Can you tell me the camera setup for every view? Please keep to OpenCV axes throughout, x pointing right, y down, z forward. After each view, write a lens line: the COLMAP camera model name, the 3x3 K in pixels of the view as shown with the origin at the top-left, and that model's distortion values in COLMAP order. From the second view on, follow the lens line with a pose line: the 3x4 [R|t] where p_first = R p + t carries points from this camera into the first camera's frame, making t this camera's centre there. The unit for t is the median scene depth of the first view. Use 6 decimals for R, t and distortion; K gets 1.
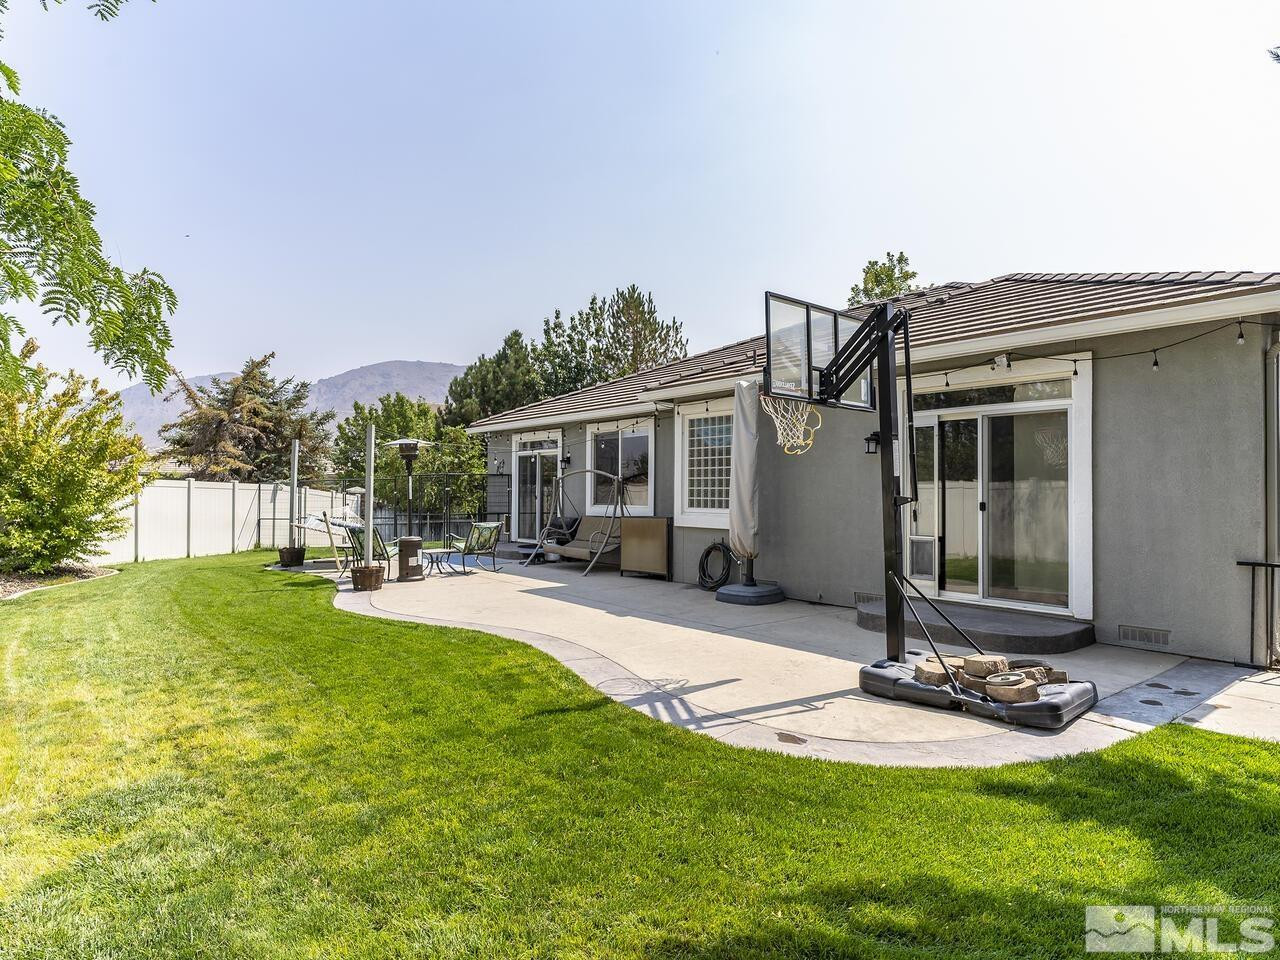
lens RADIAL K [[747.1, 0, 642.4], [0, 747.1, 481.0], [0, 0, 1]] dist [-0.022434, -0.000269]
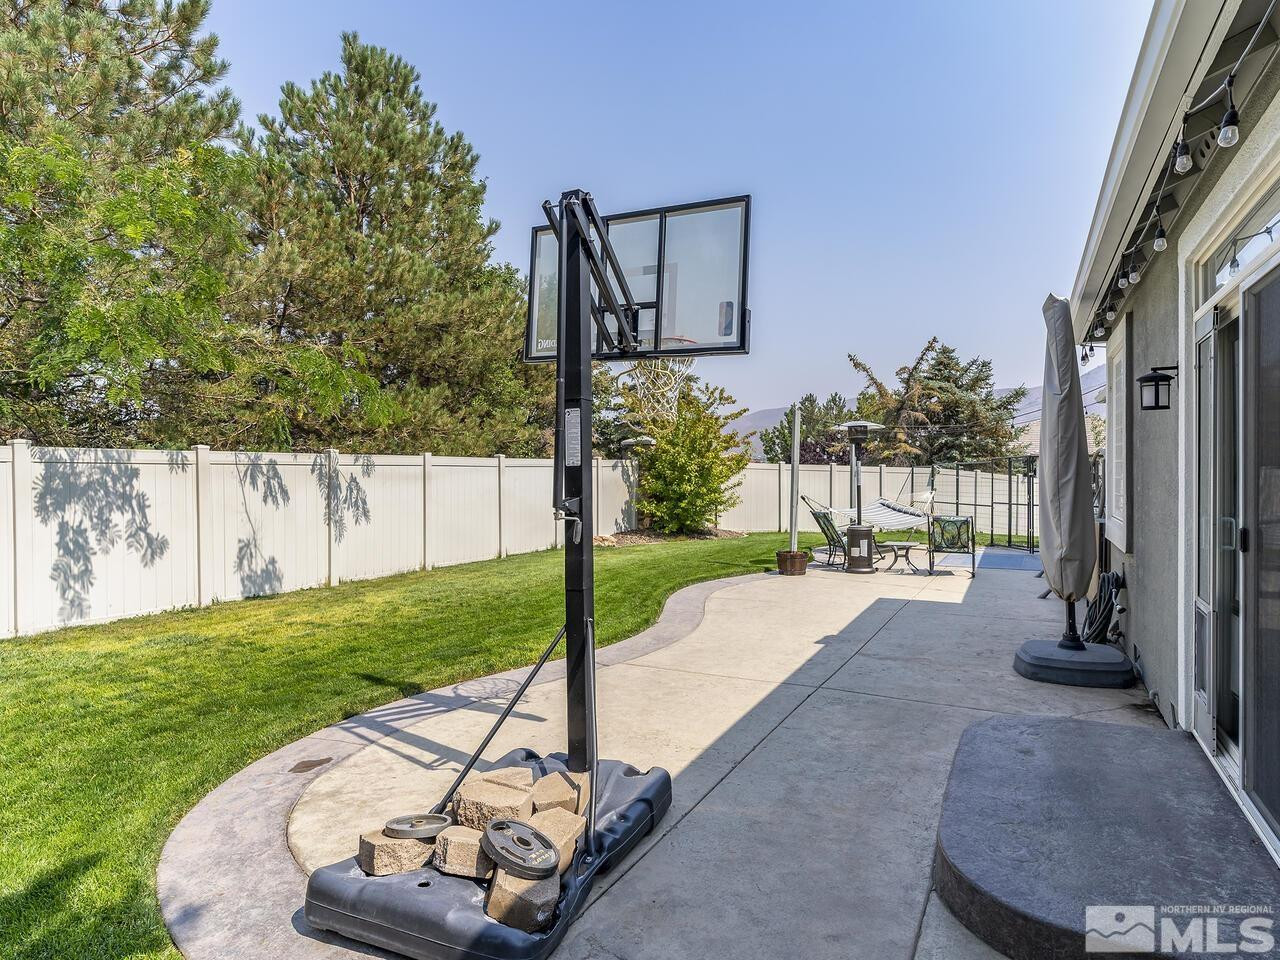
lens RADIAL K [[747.1, 0, 642.2], [0, 747.1, 474.3], [0, 0, 1]] dist [-0.022434, -0.000269]
pose [[0.415168, 0.009275, -0.909697, 1.030226], [0.004475, 0.999915, 0.012237, -0.005528], [0.909734, -0.009151, 0.415091, 0.890100]]
